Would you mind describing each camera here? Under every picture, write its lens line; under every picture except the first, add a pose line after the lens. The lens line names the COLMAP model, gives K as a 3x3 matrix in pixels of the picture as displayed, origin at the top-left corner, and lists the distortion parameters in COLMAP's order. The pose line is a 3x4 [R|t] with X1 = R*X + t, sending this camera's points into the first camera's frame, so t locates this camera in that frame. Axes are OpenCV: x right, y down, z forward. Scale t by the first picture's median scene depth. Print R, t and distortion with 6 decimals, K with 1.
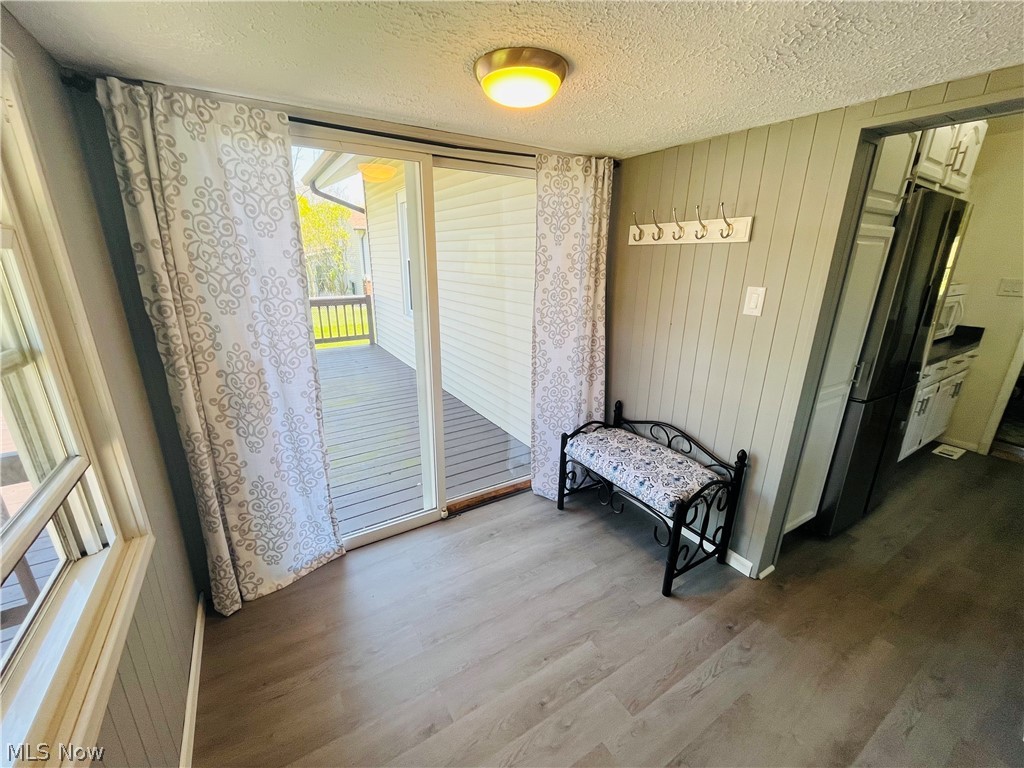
lens RADIAL K [[414.0, 0, 511.5], [0, 414.0, 388.9], [0, 0, 1]] dist [-0.005560, 0.001018]
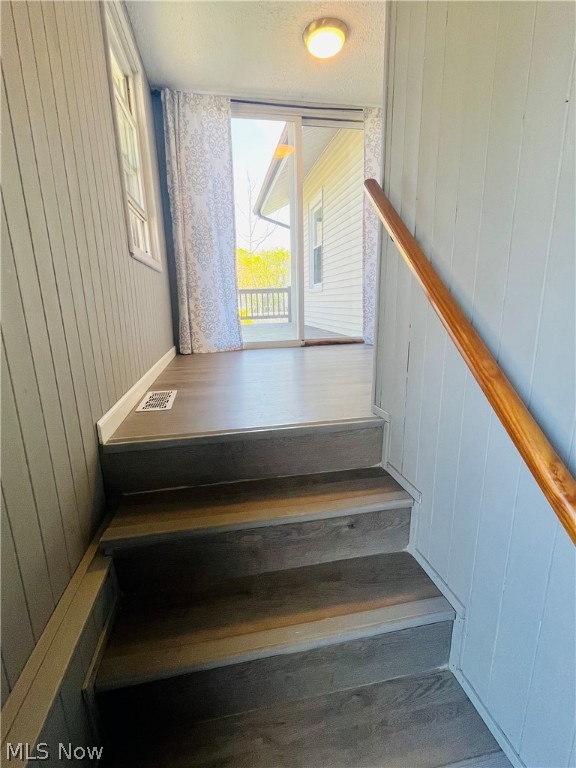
lens RADIAL K [[347.2, 0, 286.7], [0, 347.2, 380.9], [0, 0, 1]] dist [0.005219, 0.000110]
pose [[0.931552, 0.041960, -0.361178, 0.419915], [-0.074699, 0.994216, -0.077160, 0.856361], [0.355851, 0.098858, 0.929299, -0.409198]]
